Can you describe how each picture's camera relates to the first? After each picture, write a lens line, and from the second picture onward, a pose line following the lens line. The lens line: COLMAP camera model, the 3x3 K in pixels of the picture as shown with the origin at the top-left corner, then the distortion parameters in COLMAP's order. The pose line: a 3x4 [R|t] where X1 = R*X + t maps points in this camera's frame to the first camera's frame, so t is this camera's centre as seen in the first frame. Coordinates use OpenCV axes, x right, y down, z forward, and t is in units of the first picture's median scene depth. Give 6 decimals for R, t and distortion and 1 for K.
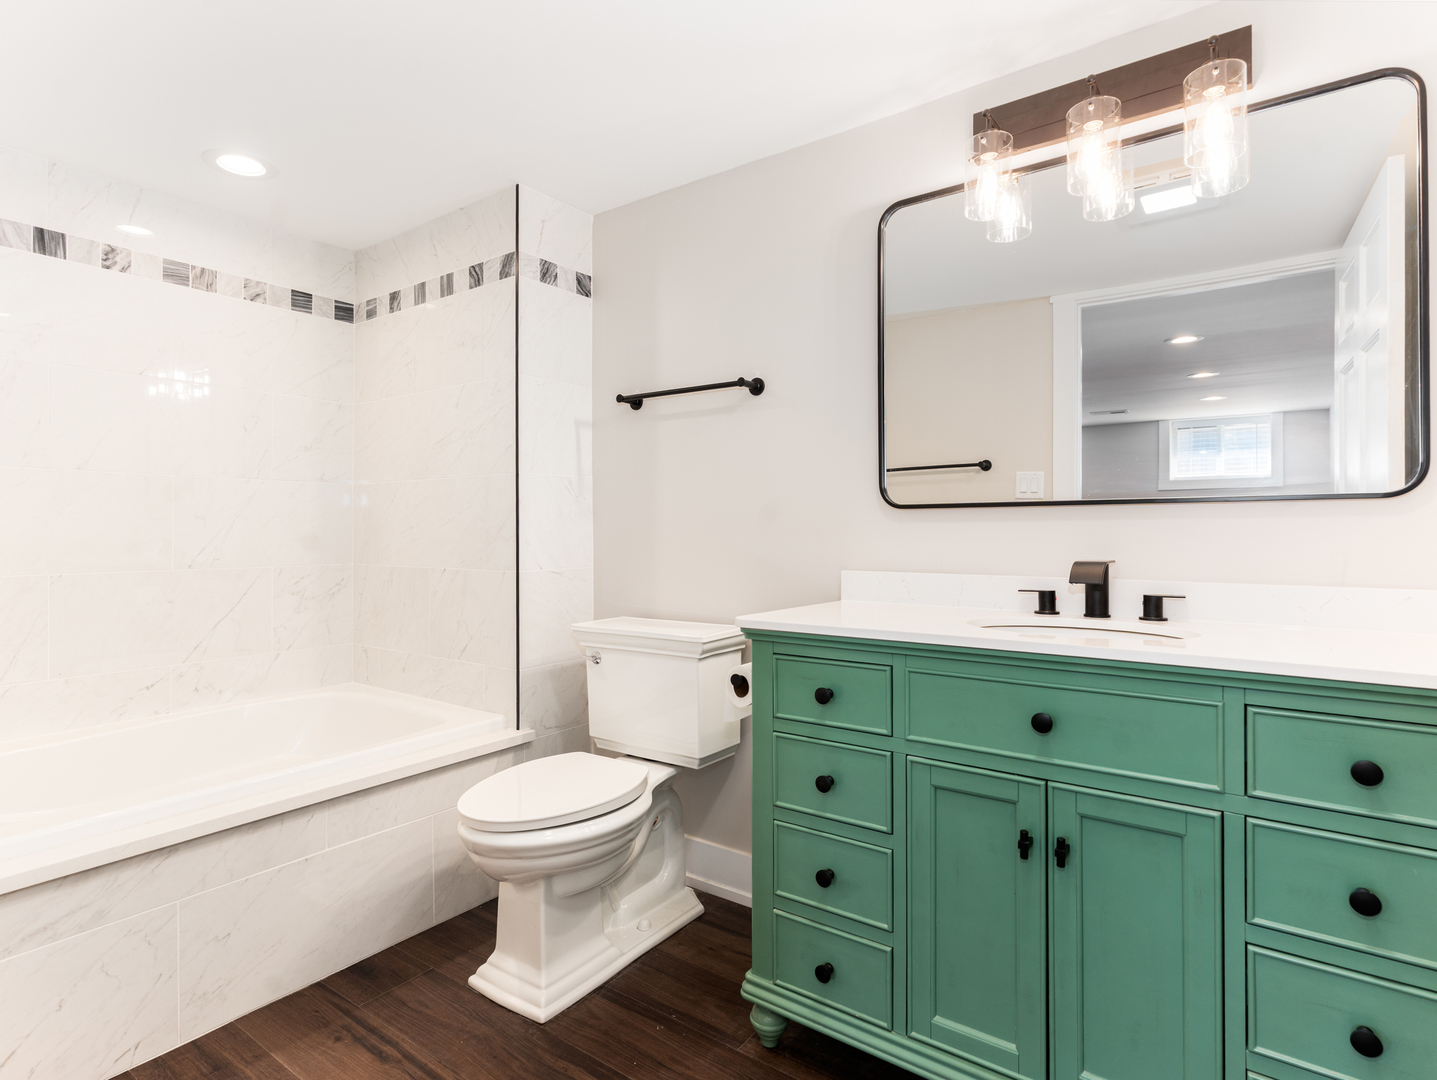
lens RADIAL K [[760.7, 0, 720.8], [0, 760.7, 533.5], [0, 0, 1]] dist [0.001997, 0.001962]
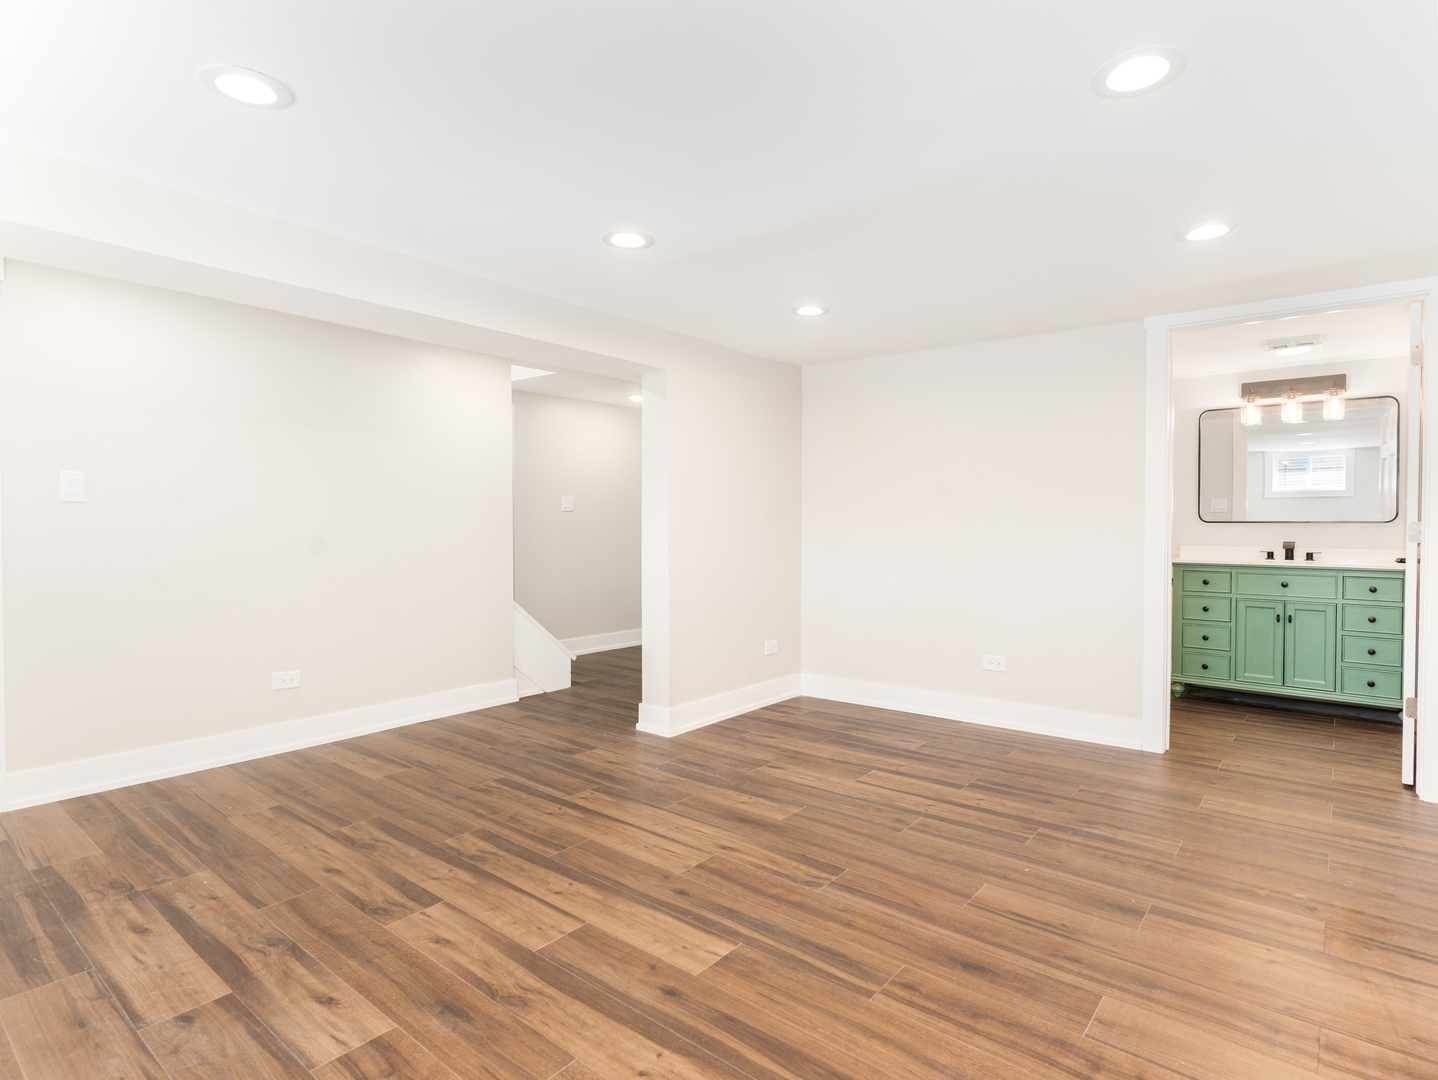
lens RADIAL K [[761.2, 0, 721.8], [0, 761.2, 543.4], [0, 0, 1]] dist [0.001997, 0.001962]
pose [[0.998442, 0.003404, -0.055697, -1.842575], [-0.002176, 0.999754, 0.022084, -0.020992], [0.055758, -0.021929, 0.998203, -2.493627]]
